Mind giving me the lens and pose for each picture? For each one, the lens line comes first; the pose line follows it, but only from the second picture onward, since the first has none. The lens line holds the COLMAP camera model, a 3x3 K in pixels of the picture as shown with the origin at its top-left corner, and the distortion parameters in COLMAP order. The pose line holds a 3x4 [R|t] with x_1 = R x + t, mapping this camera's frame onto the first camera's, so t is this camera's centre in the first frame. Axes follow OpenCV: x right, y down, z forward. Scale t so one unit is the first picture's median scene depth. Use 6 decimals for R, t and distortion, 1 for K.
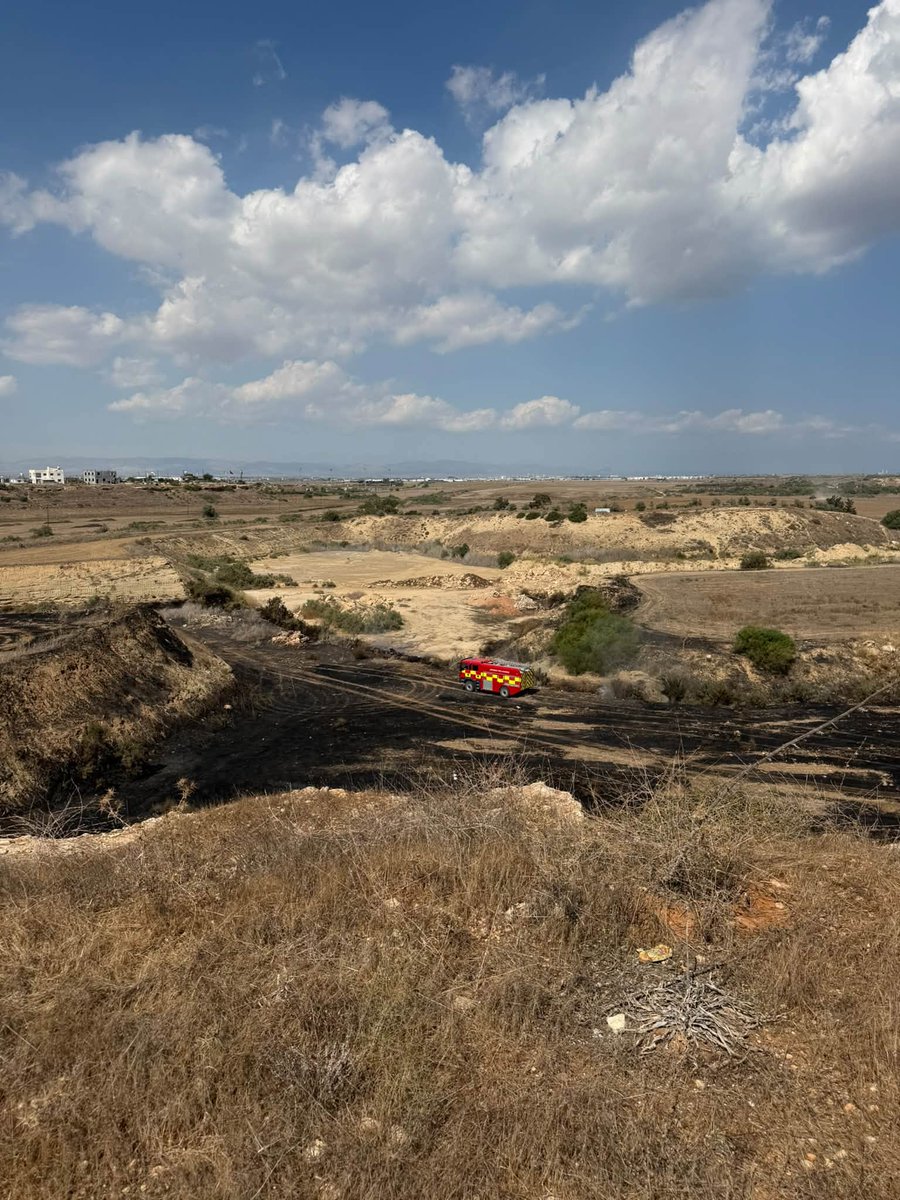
lens RADIAL K [[815.3, 0, 450.0], [0, 815.3, 600.0], [0, 0, 1]] dist [0.143277, -0.306704]
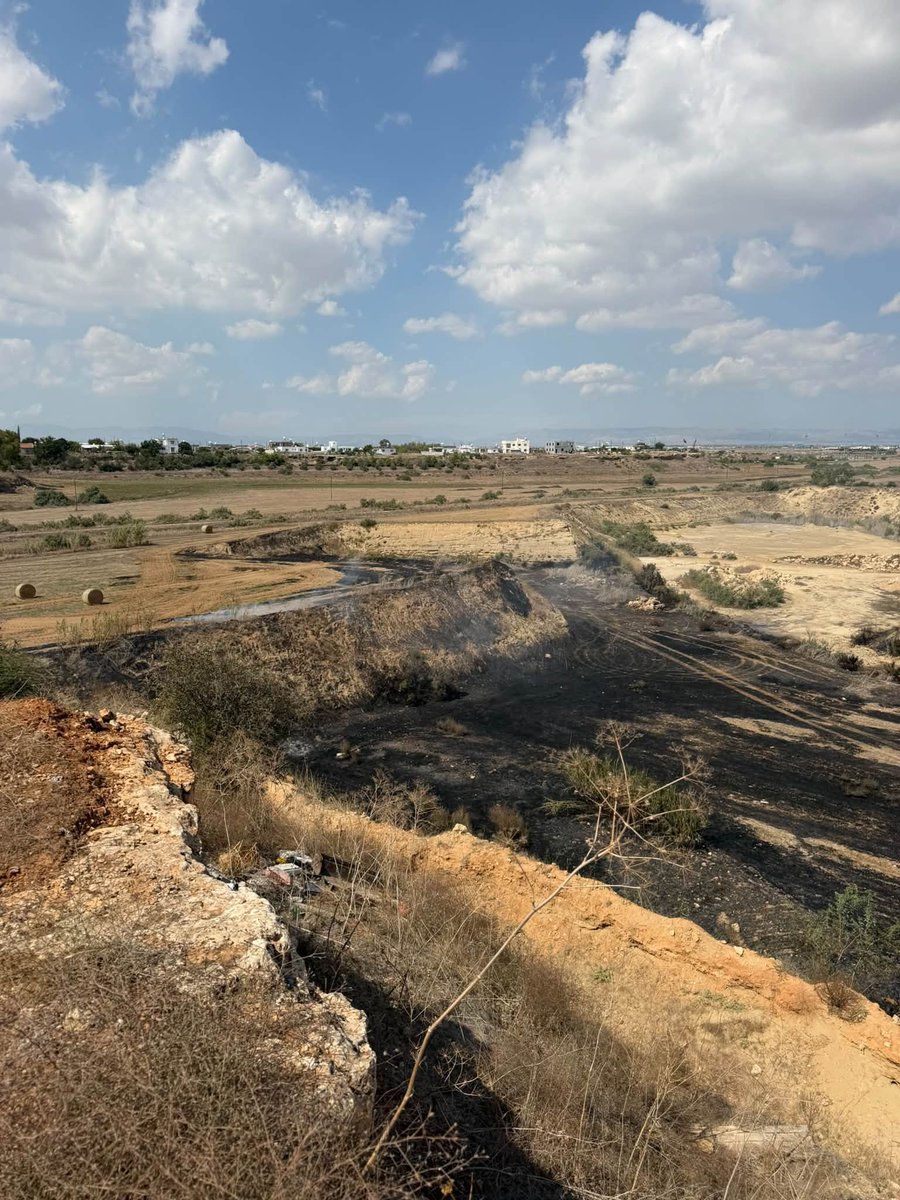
lens RADIAL K [[831.2, 0, 450.0], [0, 831.2, 600.0], [0, 0, 1]] dist [0.041448, -0.061851]
pose [[0.847739, 0.092192, -0.522340, 0.109628], [-0.074075, 0.995706, 0.055519, 0.002050], [0.525216, -0.008374, 0.850928, -0.006863]]
